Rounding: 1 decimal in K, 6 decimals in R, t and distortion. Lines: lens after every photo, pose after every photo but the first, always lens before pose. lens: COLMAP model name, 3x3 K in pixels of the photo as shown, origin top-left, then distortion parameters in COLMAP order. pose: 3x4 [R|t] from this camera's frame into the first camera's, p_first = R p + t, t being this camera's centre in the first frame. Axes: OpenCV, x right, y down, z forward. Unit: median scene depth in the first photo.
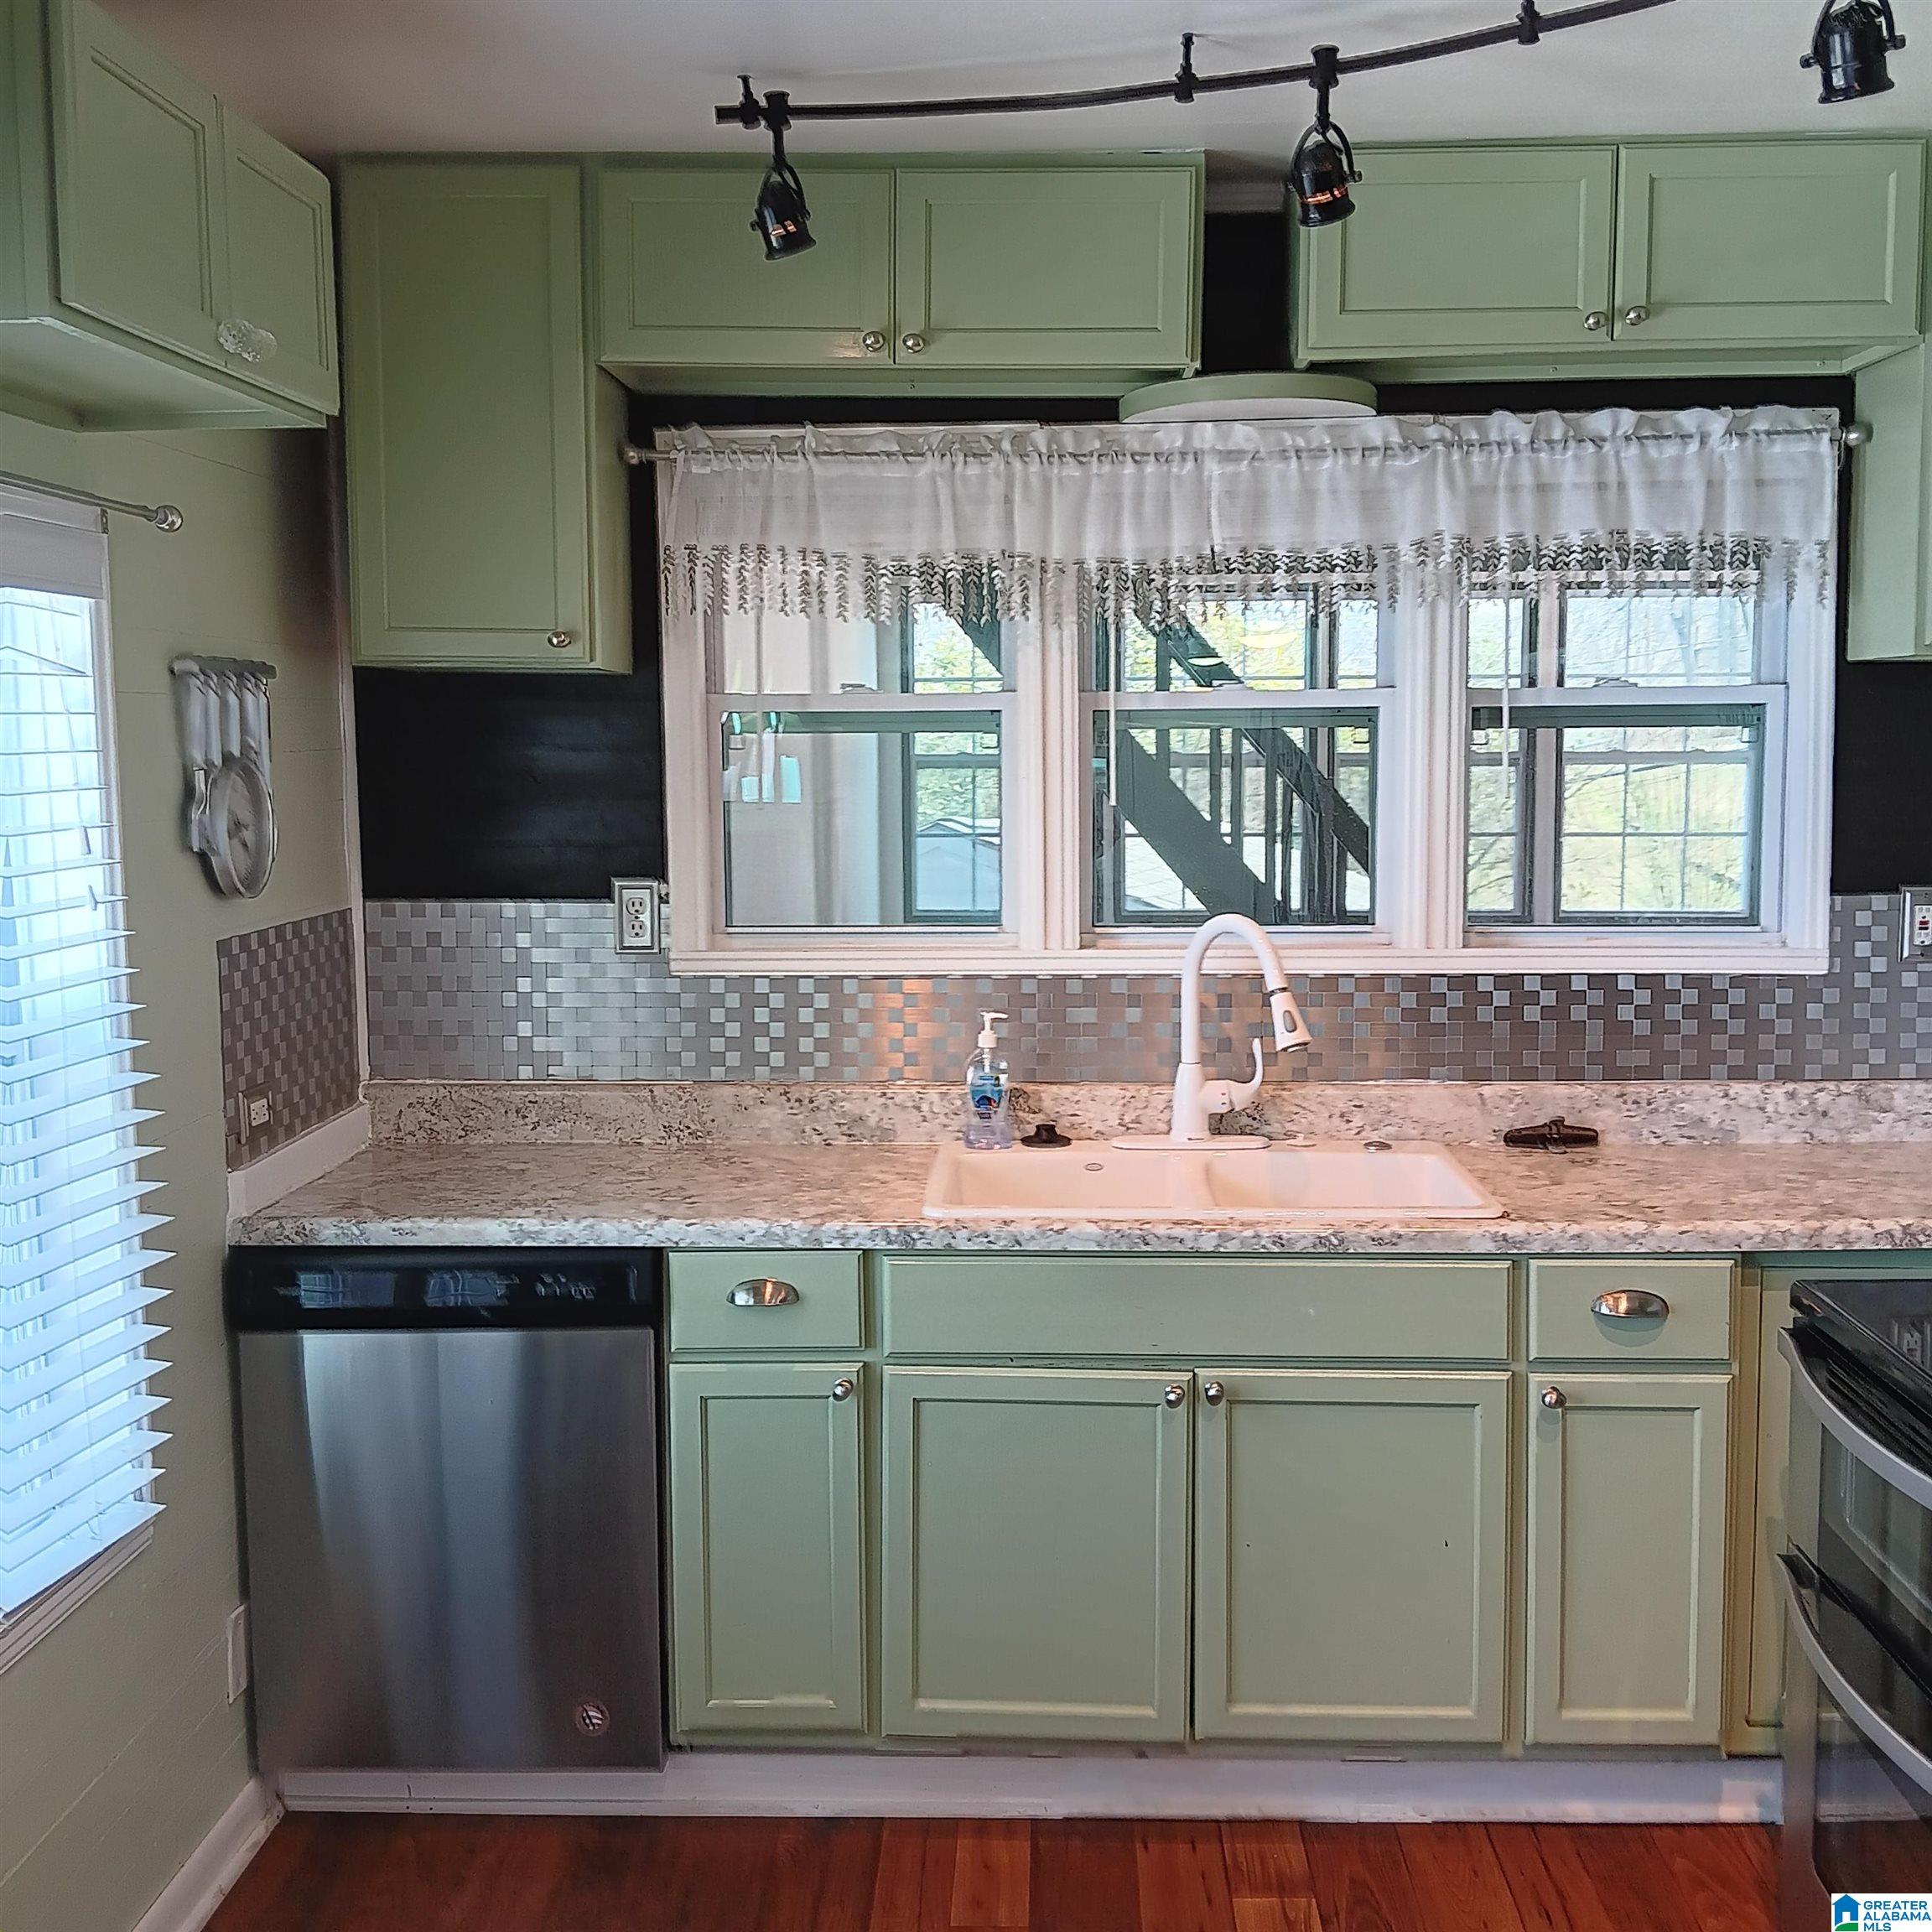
lens RADIAL K [[2234.6, 0, 966.0], [0, 2234.6, 966.0], [0, 0, 1]] dist [0.168243, -0.541127]
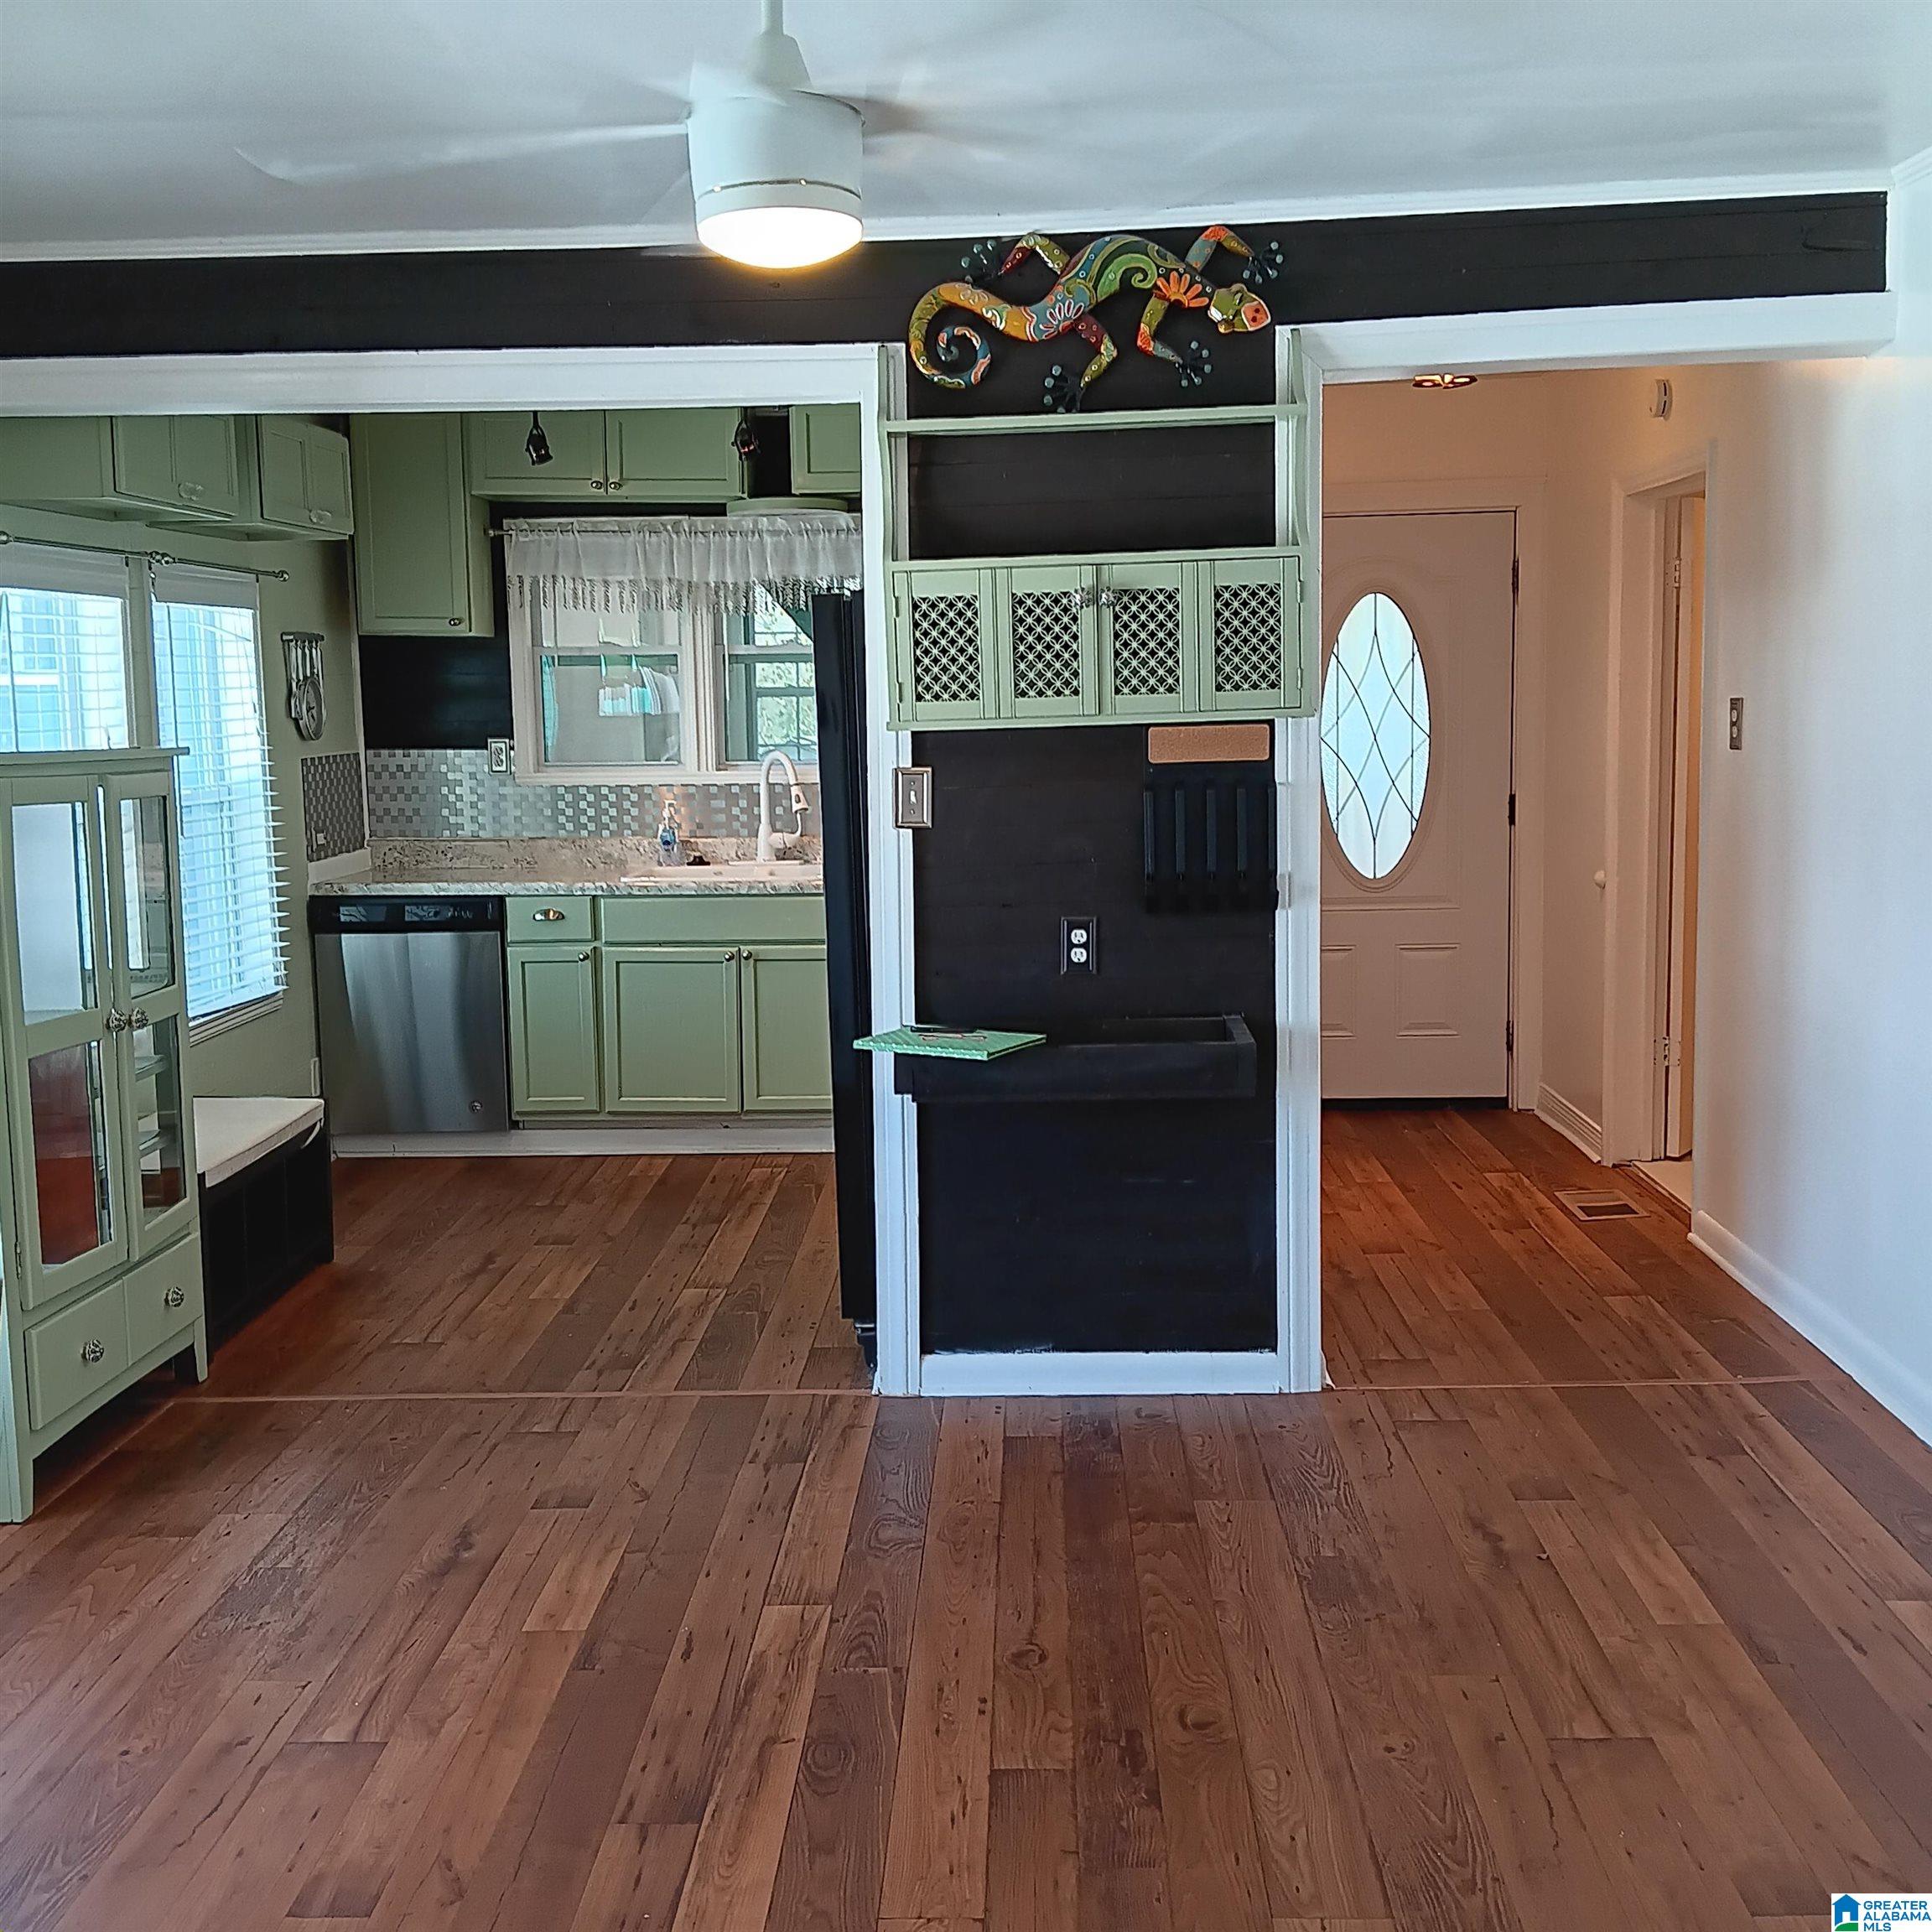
lens RADIAL K [[2234.6, 0, 966.0], [0, 2234.6, 966.0], [0, 0, 1]] dist [0.168243, -0.541127]
pose [[0.999954, -0.008876, 0.003645, 0.282488], [0.008781, 0.999646, 0.025100, 0.126816], [-0.003867, -0.025067, 0.999678, -1.108088]]
